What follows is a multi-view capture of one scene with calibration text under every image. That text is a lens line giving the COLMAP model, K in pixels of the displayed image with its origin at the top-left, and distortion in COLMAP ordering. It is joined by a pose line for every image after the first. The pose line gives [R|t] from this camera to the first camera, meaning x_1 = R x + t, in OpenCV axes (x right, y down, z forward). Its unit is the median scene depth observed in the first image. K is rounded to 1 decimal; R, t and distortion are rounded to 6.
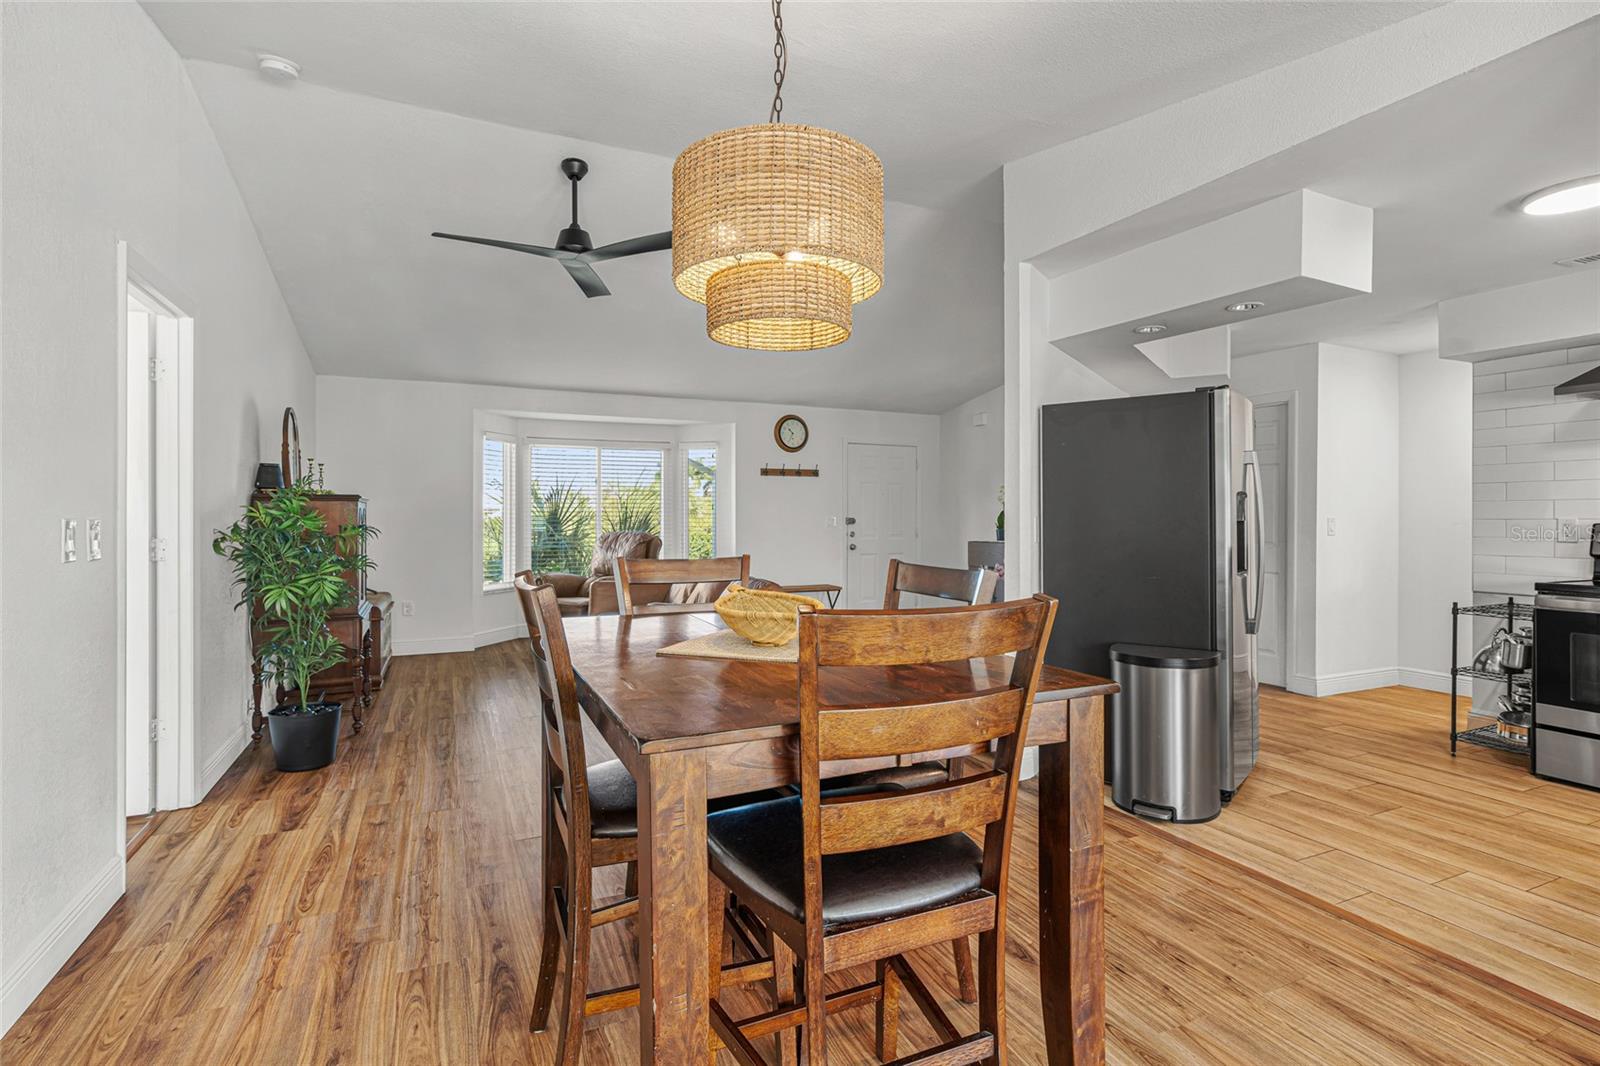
lens RADIAL K [[778.3, 0, 802.2], [0, 778.3, 512.6], [0, 0, 1]] dist [-0.000917, 0.001663]
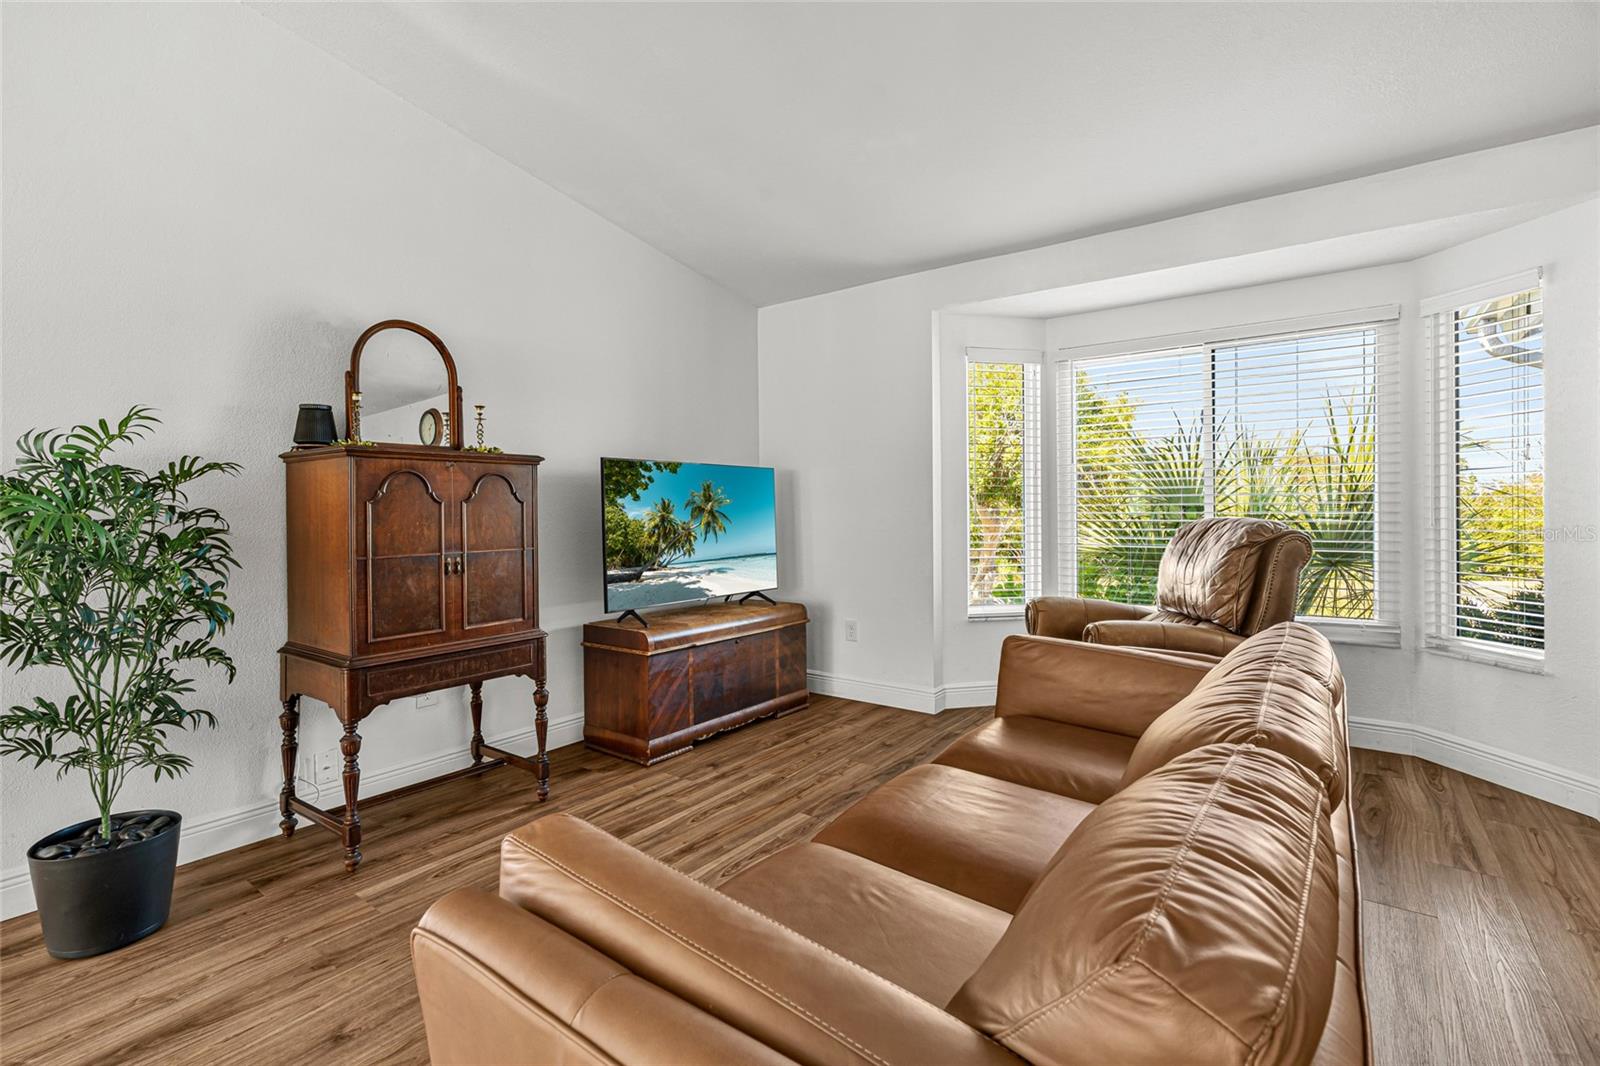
lens RADIAL K [[750.9, 0, 801.0], [0, 750.9, 485.3], [0, 0, 1]] dist [-0.001859, 0.000290]
pose [[0.474464, -0.018678, -0.880077, 0.067789], [0.010060, 0.999825, -0.015796, 0.019141], [0.880218, -0.001359, 0.474568, 1.172650]]
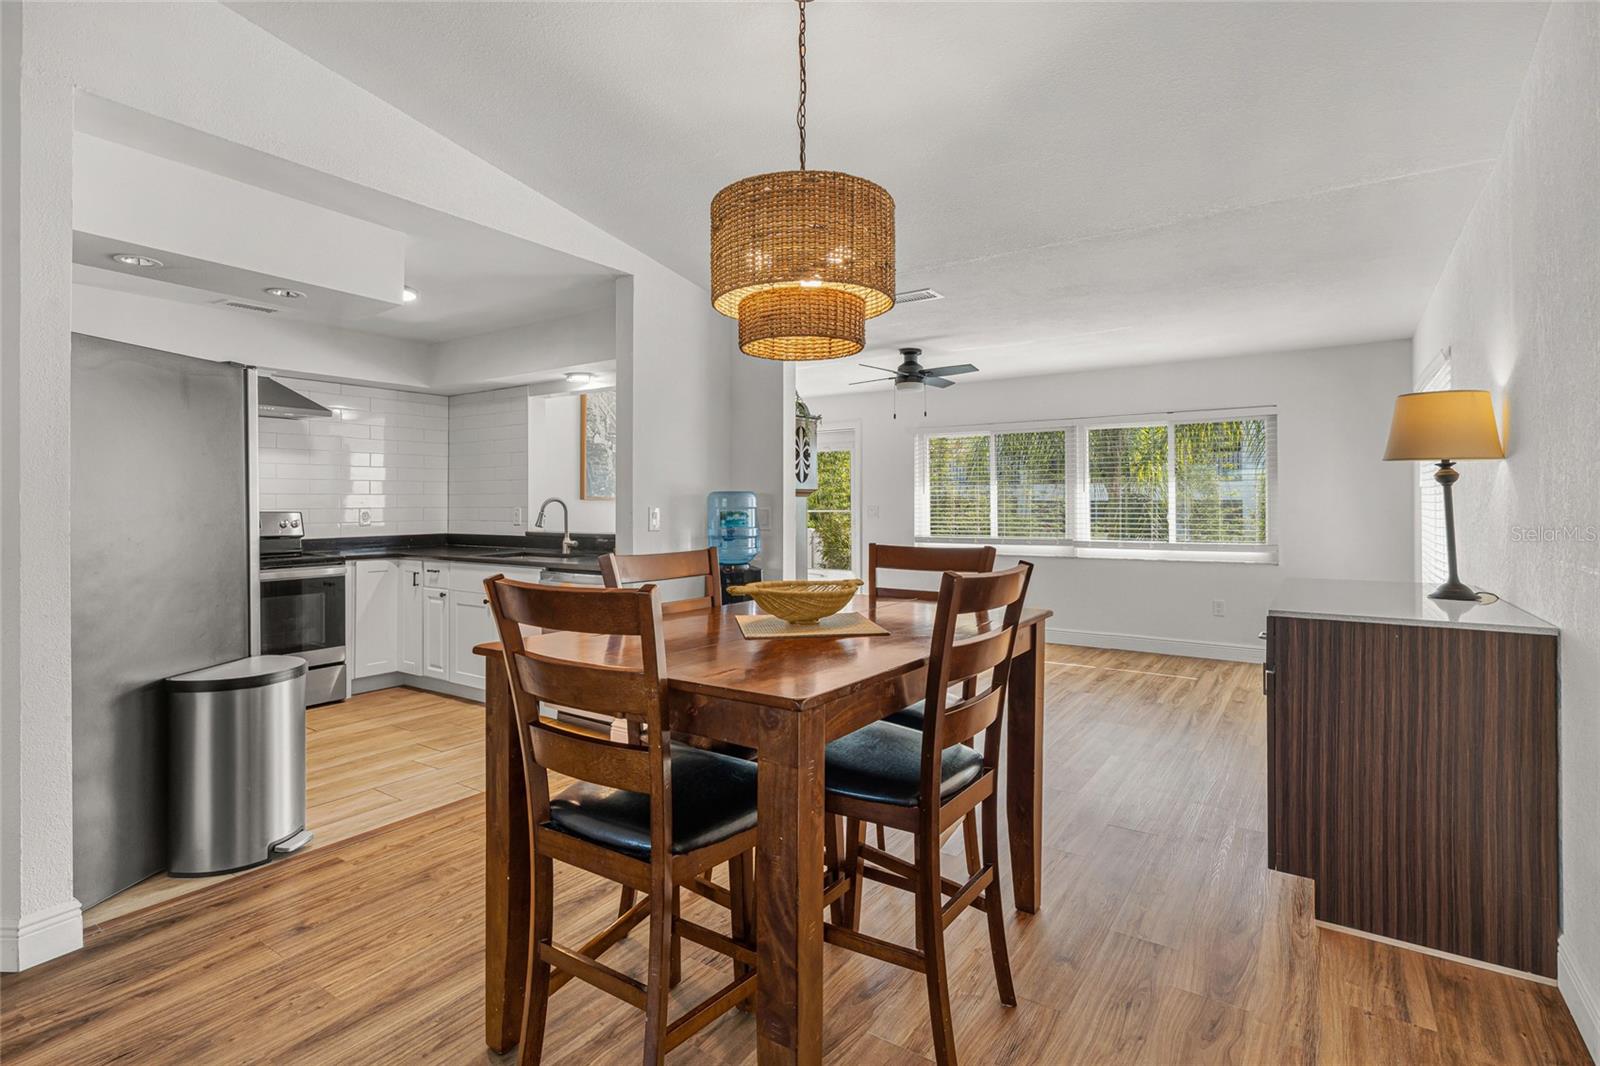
lens RADIAL K [[778.3, 0, 802.2], [0, 778.3, 512.6], [0, 0, 1]] dist [-0.000917, 0.001663]
pose [[-0.514704, -0.008993, 0.857321, -0.494347], [-0.002266, 0.999956, 0.009129, 0.000322], [-0.857365, 0.002756, -0.514702, 0.786355]]
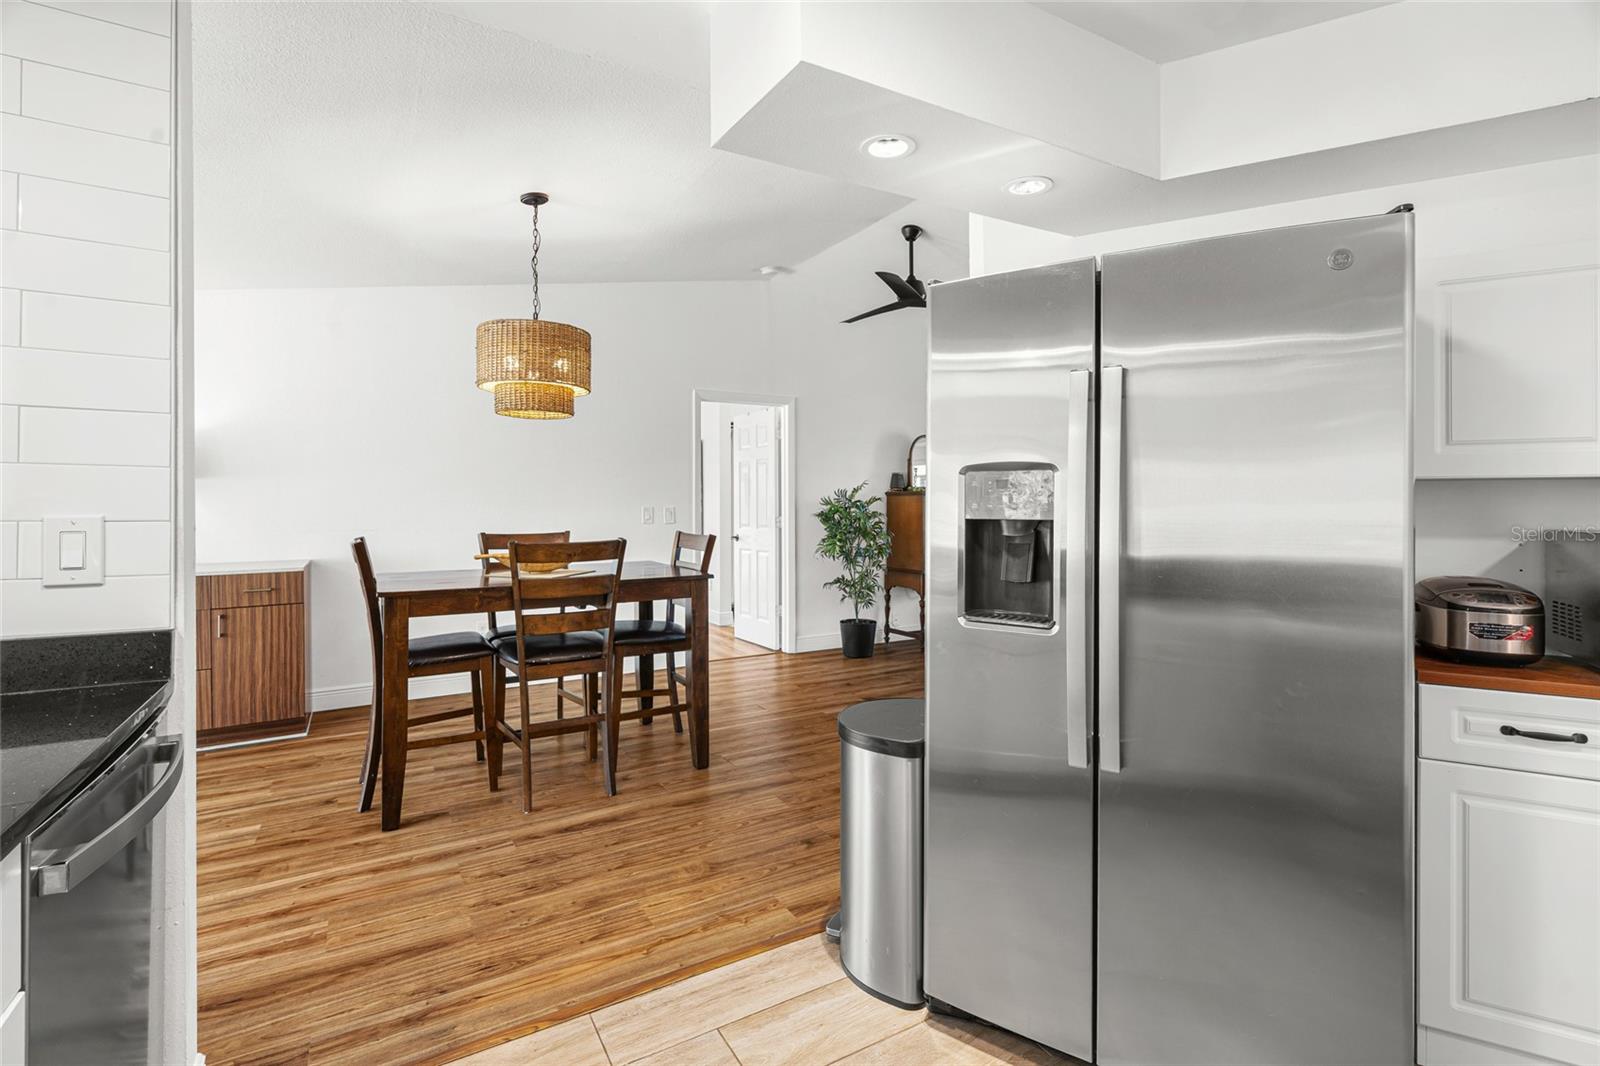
lens RADIAL K [[736.4, 0, 800.8], [0, 736.4, 500.0], [0, 0, 1]] dist [-0.001073, 0.001131]
pose [[0.092506, -0.005990, -0.995694, 0.917193], [0.006769, 0.999963, -0.005387, -0.000471], [0.995689, -0.006241, 0.092543, 0.732707]]
